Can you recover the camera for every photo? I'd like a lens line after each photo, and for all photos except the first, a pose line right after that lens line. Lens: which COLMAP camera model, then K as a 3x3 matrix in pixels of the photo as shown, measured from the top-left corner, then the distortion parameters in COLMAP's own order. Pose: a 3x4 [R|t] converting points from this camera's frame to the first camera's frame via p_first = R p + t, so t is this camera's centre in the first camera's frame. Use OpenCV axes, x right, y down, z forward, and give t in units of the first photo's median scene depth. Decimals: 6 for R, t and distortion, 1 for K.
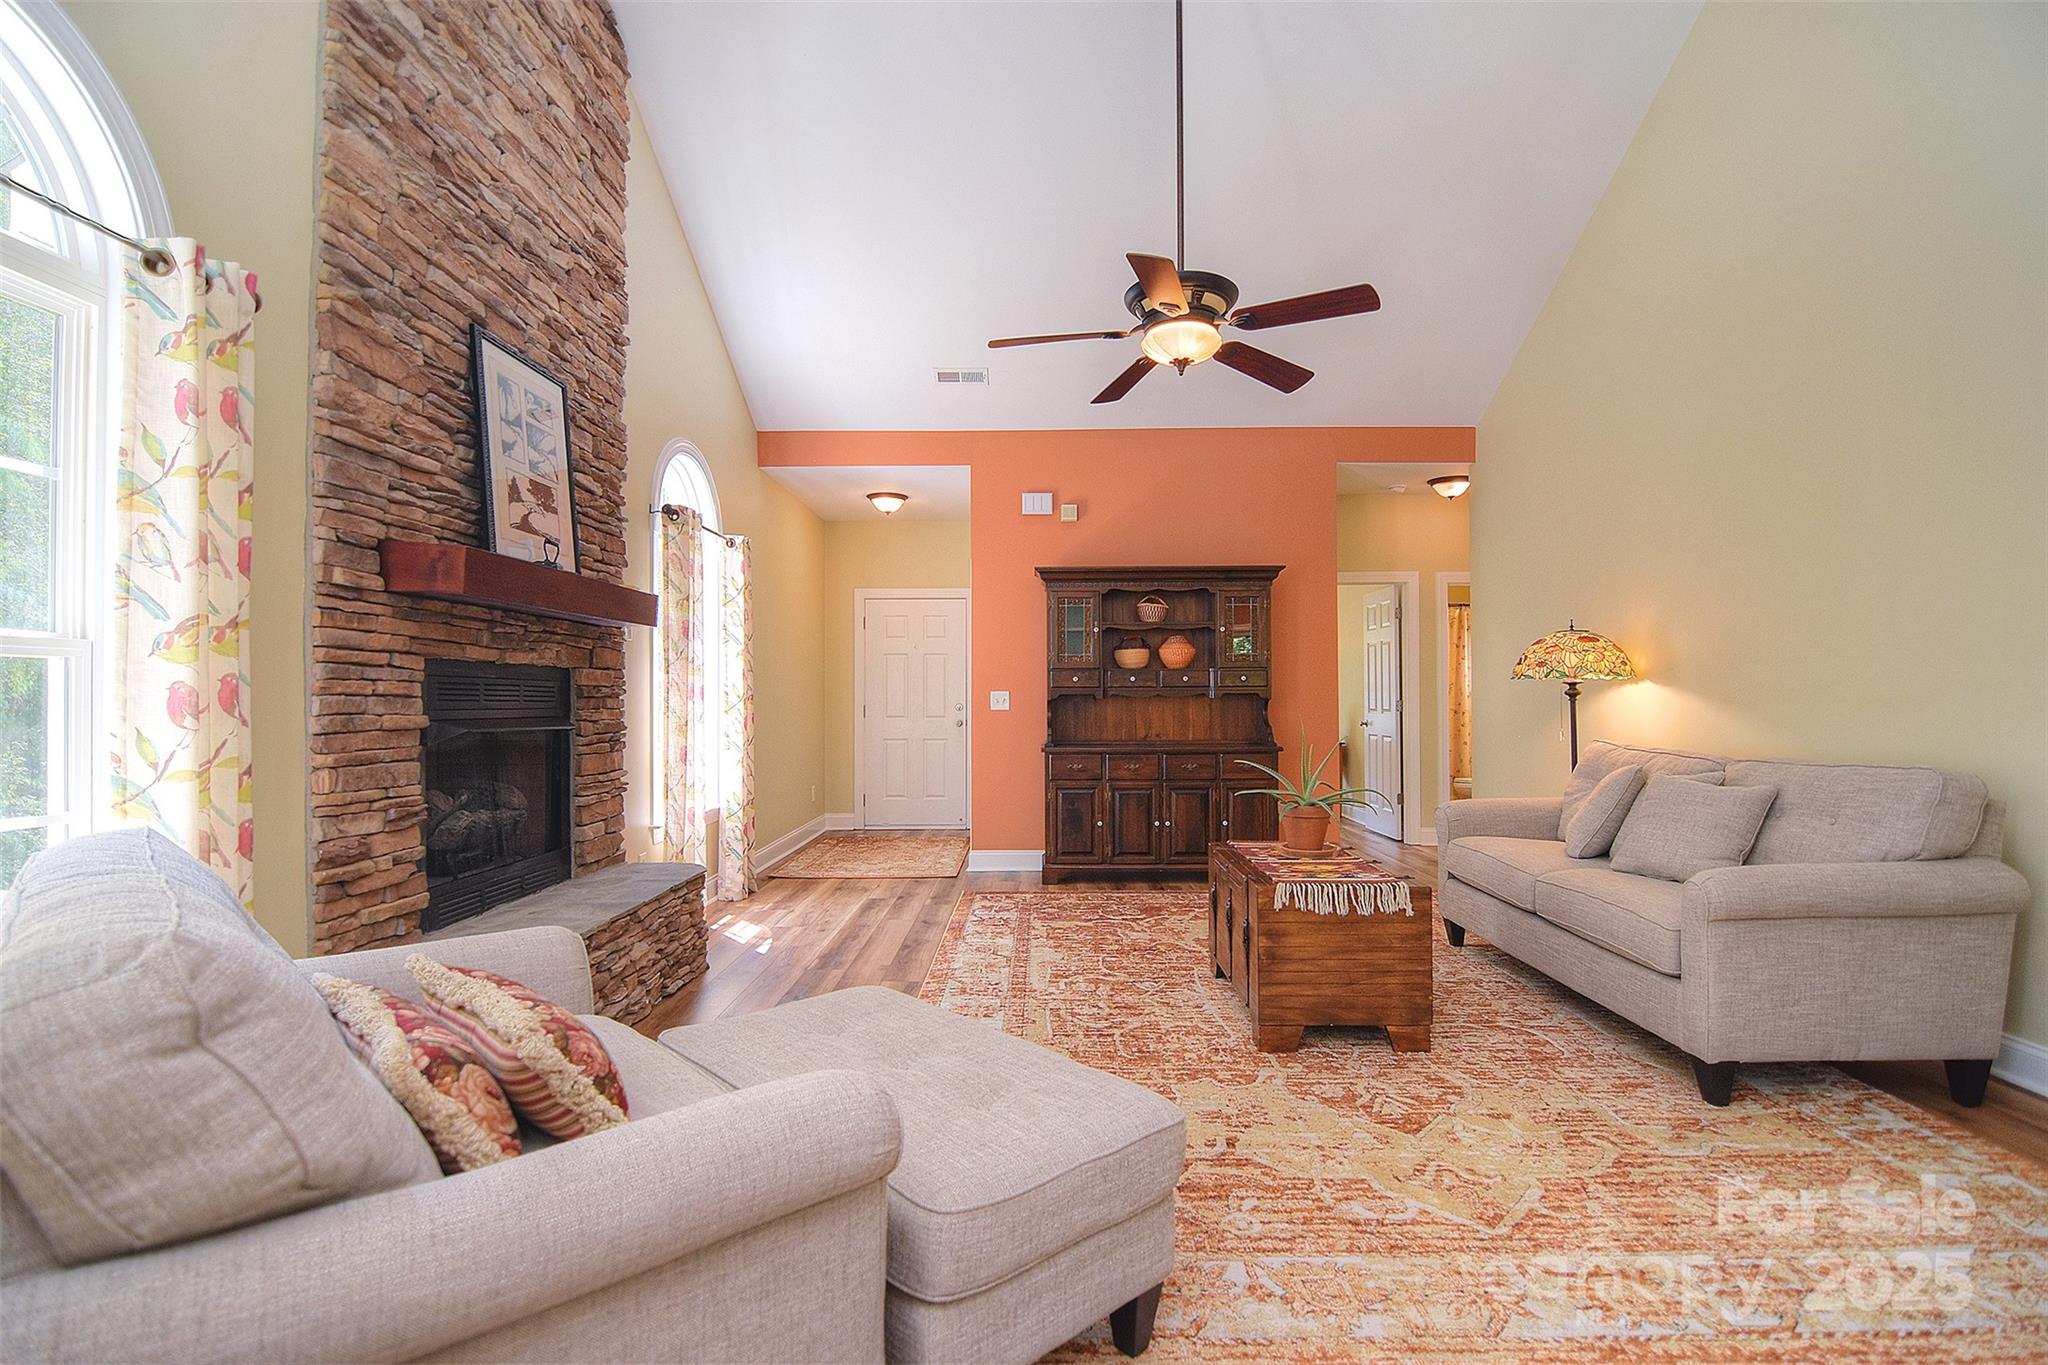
lens RADIAL K [[1012.9, 0, 1032.9], [0, 1012.9, 684.2], [0, 0, 1]] dist [-0.020918, -0.001196]
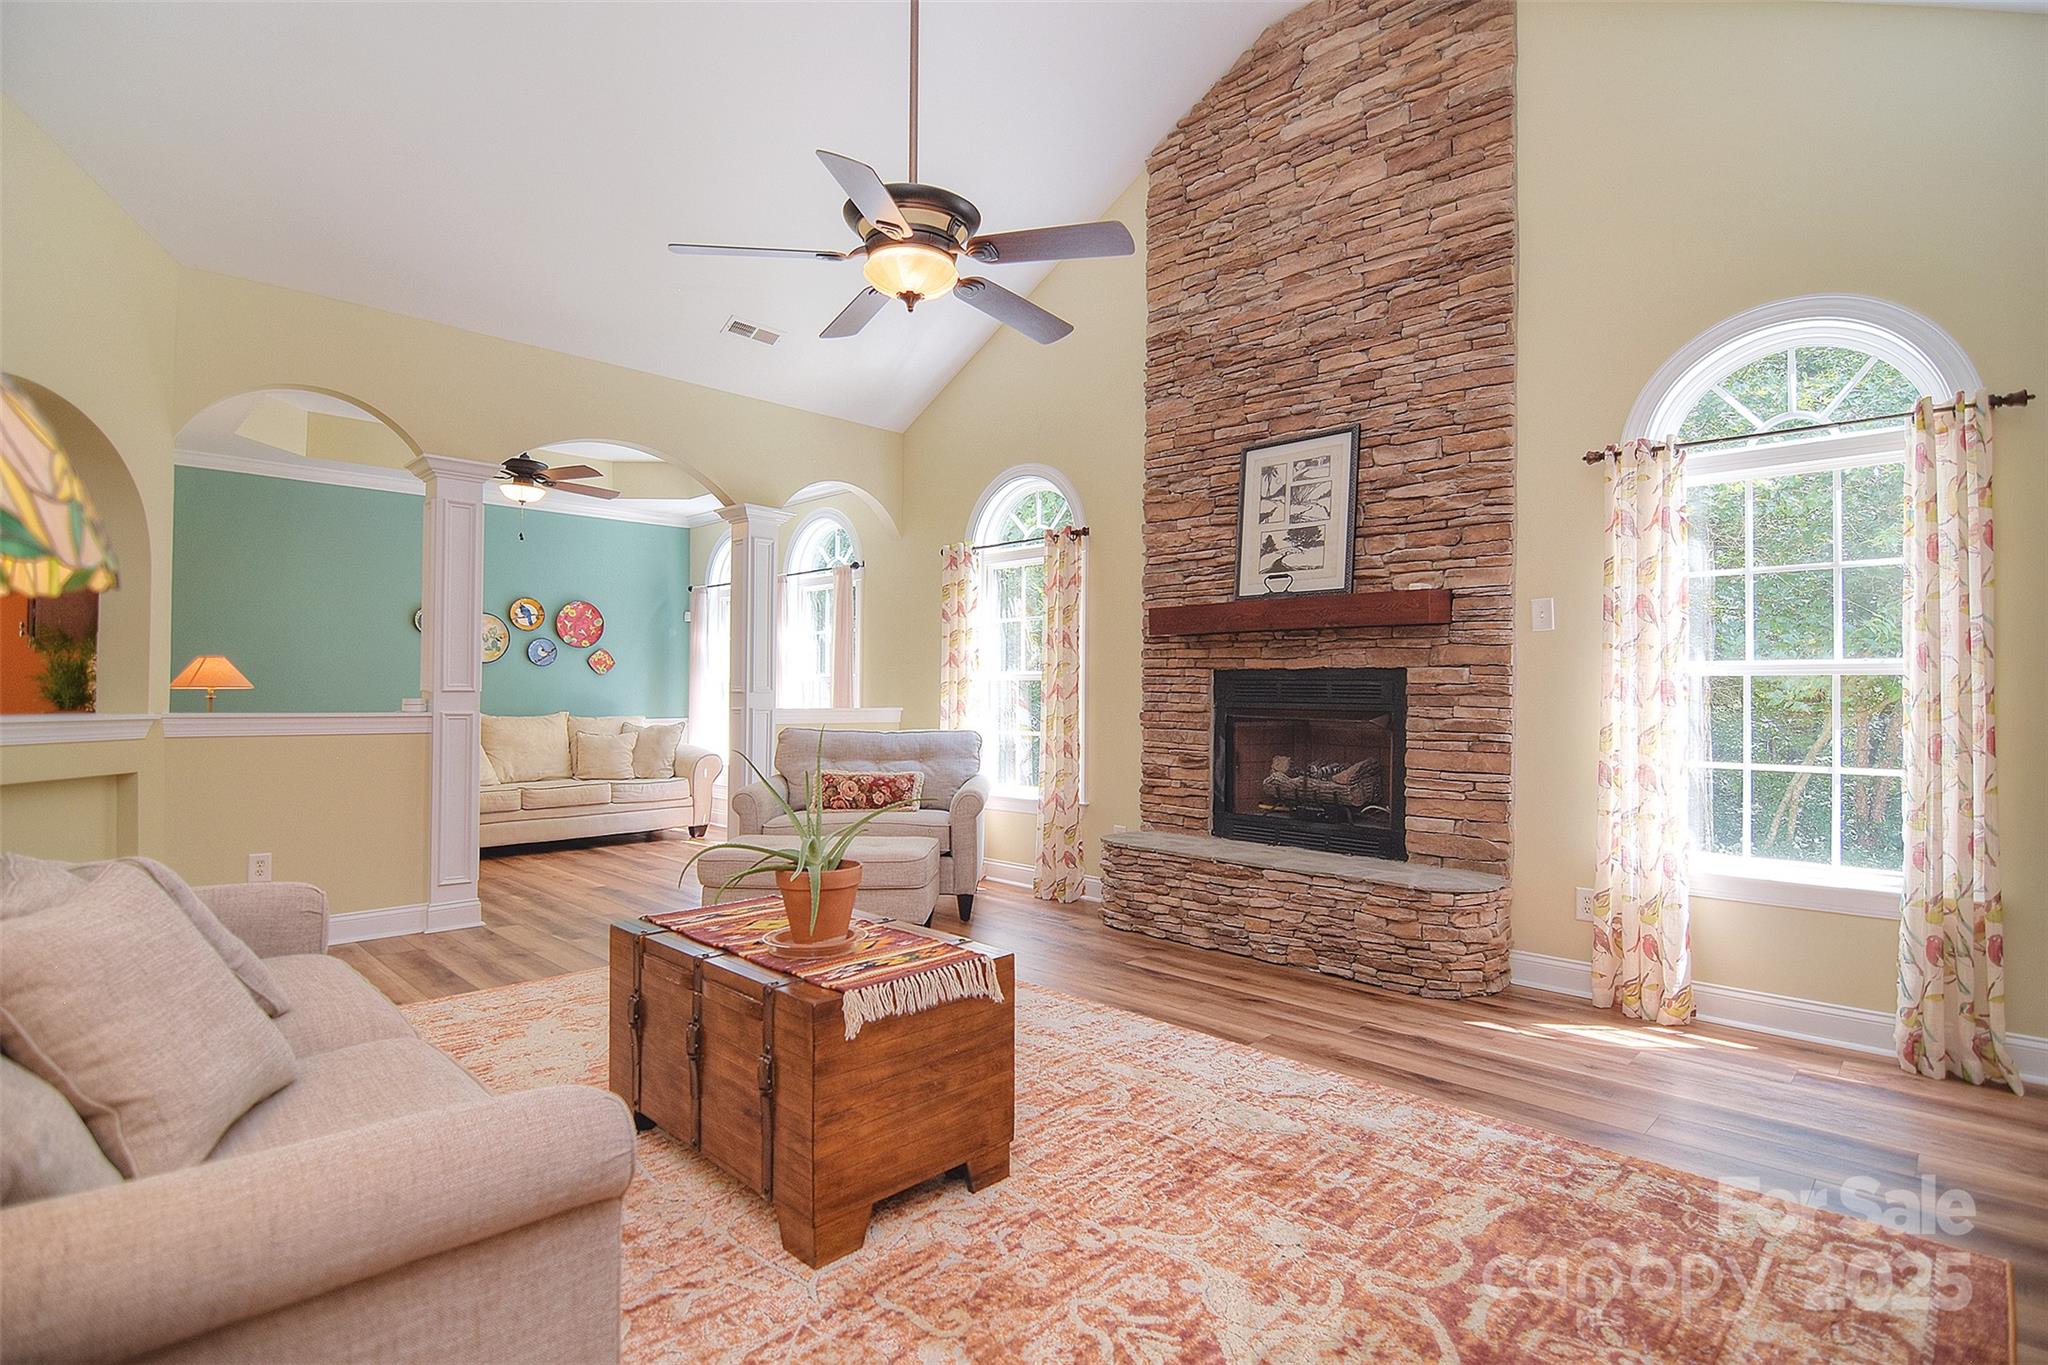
lens RADIAL K [[1012.9, 0, 1032.9], [0, 1012.9, 684.2], [0, 0, 1]] dist [-0.020918, -0.001196]
pose [[-0.700859, -0.004587, -0.713285, 0.787645], [0.006380, 0.999899, -0.012700, 0.016756], [0.713272, -0.013452, -0.700759, 1.937250]]
